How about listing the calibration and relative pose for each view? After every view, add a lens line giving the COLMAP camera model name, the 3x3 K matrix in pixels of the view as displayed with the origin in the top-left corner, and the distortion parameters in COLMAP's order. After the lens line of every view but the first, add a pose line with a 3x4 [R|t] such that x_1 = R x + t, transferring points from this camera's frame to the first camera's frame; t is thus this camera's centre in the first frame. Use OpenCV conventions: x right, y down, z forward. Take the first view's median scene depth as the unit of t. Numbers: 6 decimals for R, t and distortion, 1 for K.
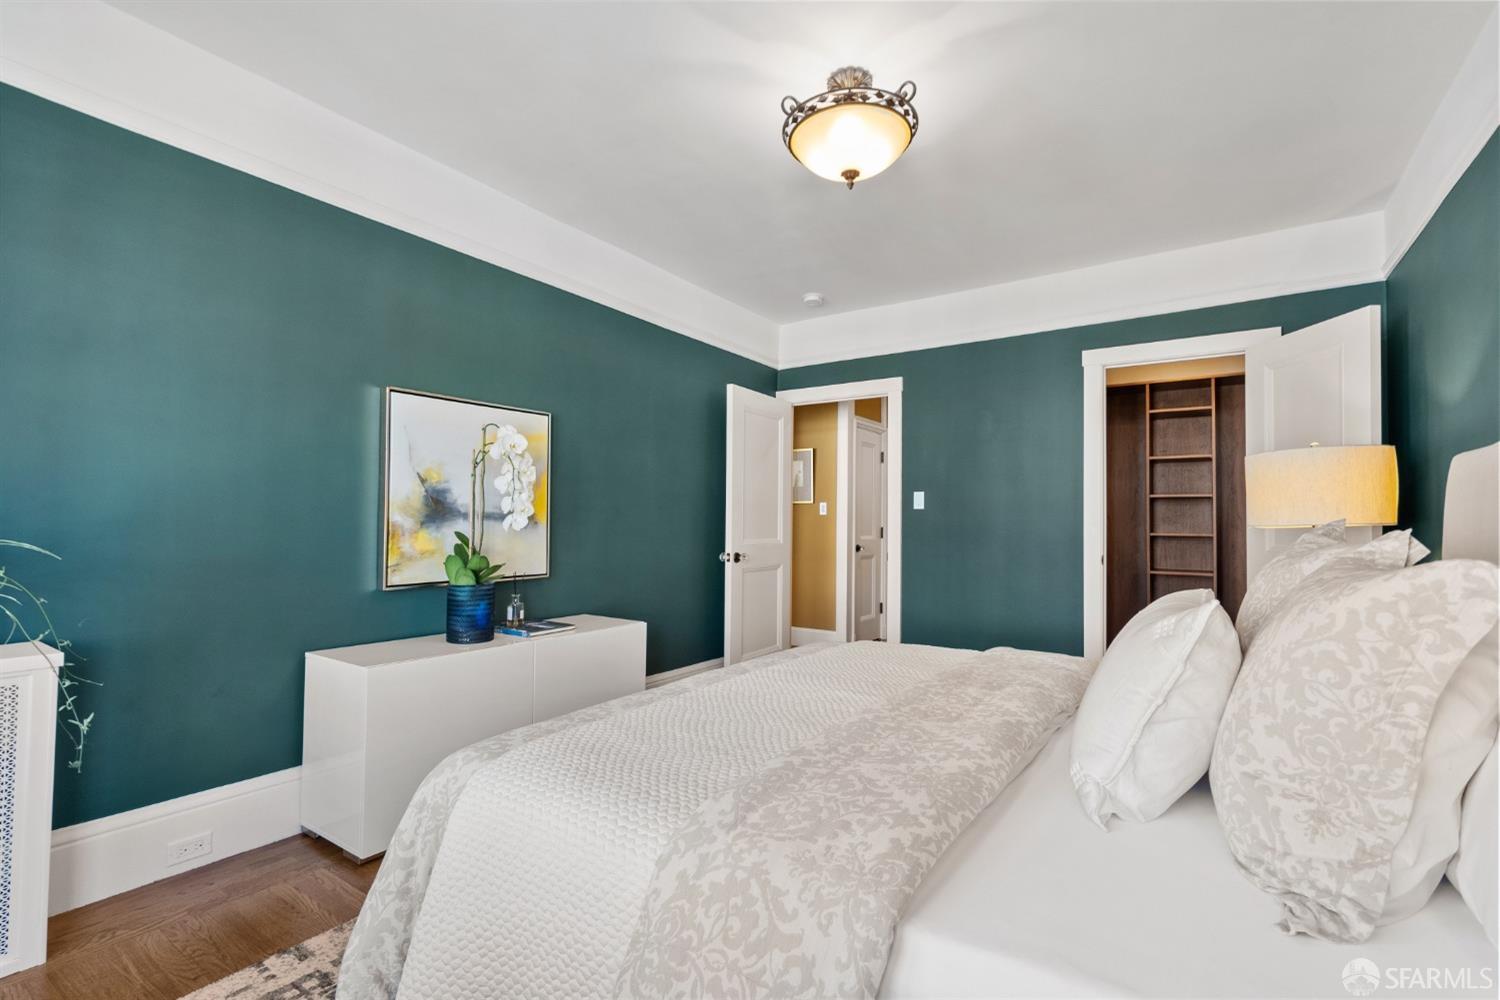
lens RADIAL K [[679.4, 0, 749.7], [0, 679.4, 498.4], [0, 0, 1]] dist [-0.002832, 0.000459]
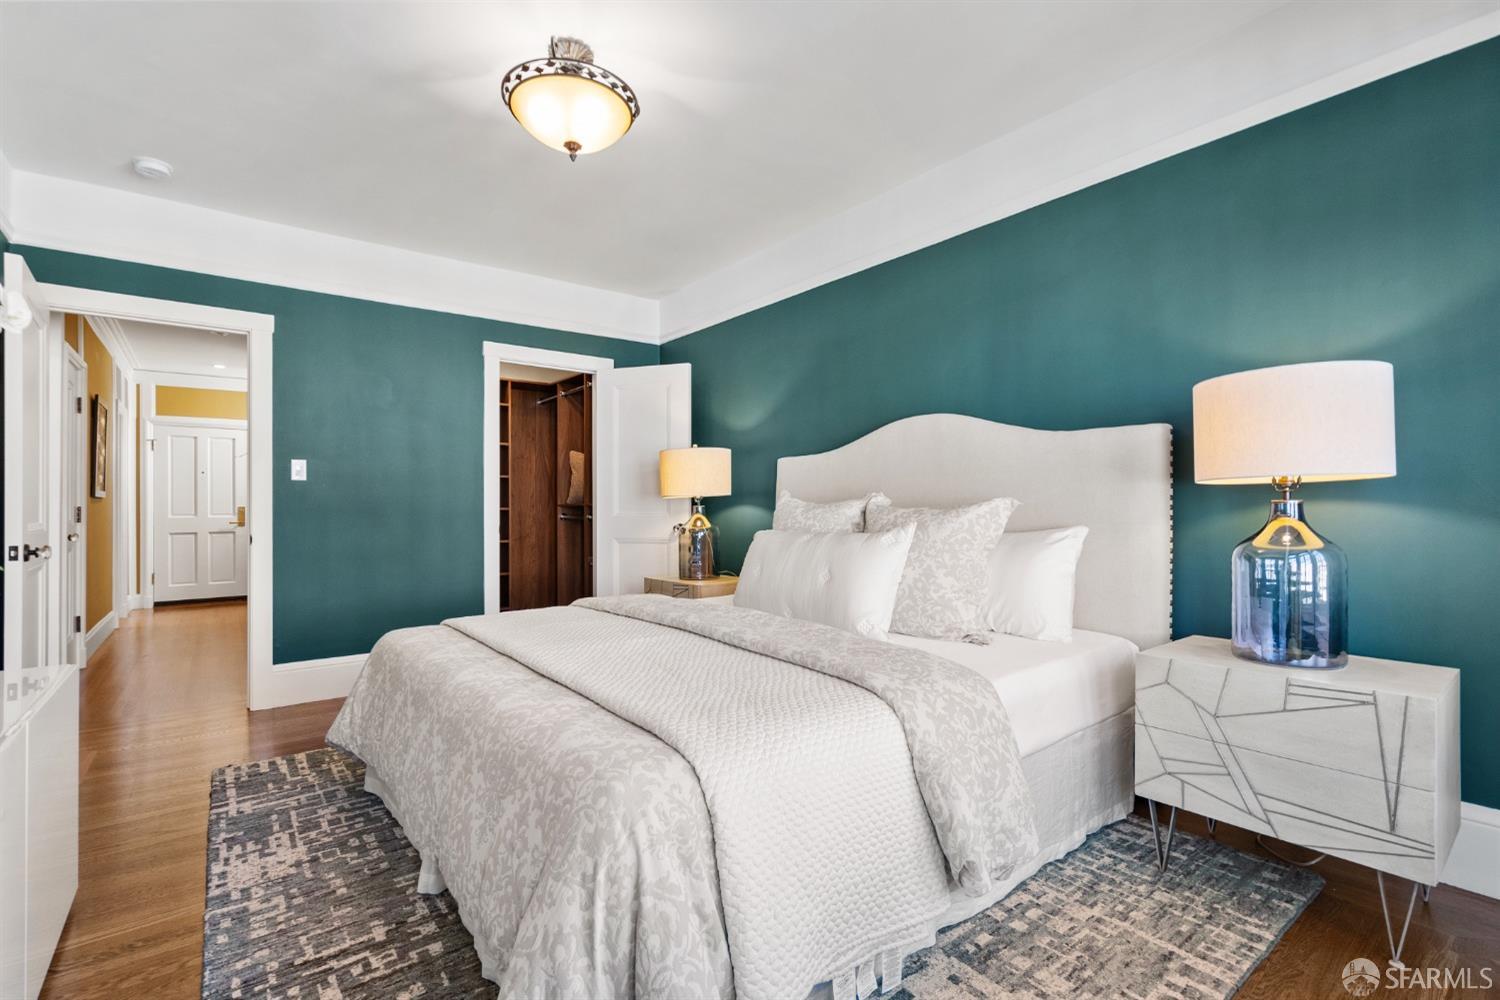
lens RADIAL K [[679.4, 0, 749.7], [0, 679.4, 498.4], [0, 0, 1]] dist [-0.002832, 0.000459]
pose [[0.302439, 0.004625, 0.953157, -0.526770], [-0.025340, 0.999674, 0.003190, 0.029488], [-0.952832, -0.025117, 0.302458, 0.303484]]
